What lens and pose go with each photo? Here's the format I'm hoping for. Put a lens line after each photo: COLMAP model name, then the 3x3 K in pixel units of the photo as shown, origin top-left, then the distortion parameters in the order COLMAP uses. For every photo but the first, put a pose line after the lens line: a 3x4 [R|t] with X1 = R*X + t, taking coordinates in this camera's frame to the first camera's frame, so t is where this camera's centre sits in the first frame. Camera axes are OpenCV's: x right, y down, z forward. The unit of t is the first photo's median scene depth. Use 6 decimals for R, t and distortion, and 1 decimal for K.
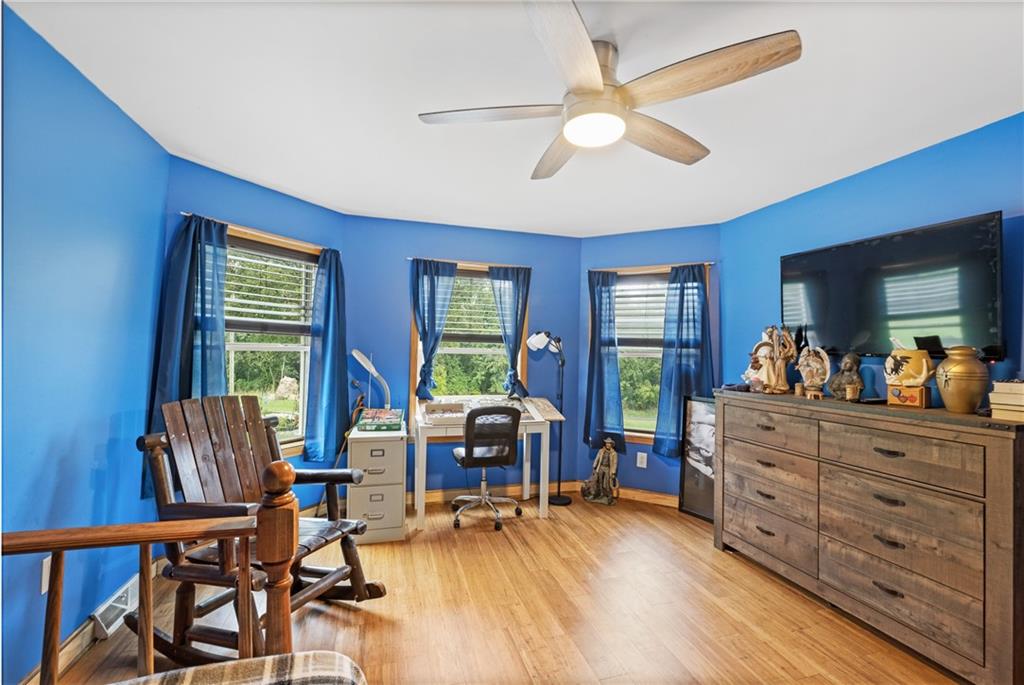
lens RADIAL K [[448.5, 0, 509.0], [0, 448.5, 336.9], [0, 0, 1]] dist [-0.013173, -0.000120]
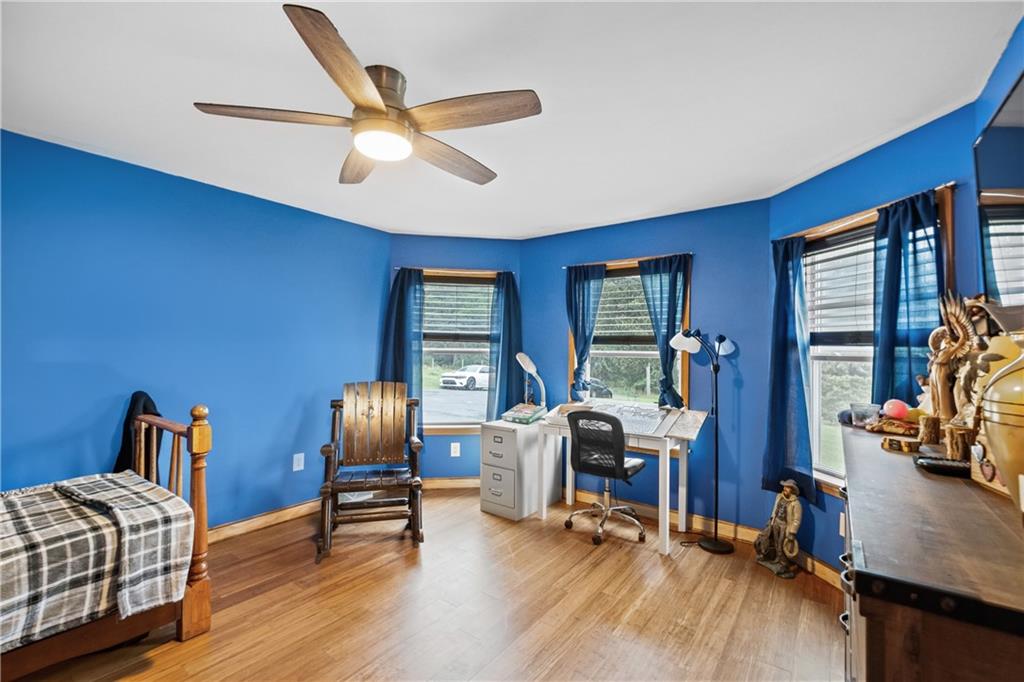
lens RADIAL K [[437.4, 0, 511.3], [0, 437.4, 339.0], [0, 0, 1]] dist [0.000941, -0.000009]
pose [[0.605417, -0.033786, -0.795191, 0.525162], [0.024665, 0.999415, -0.023685, 0.016640], [0.795526, -0.005274, 0.605897, 0.264398]]
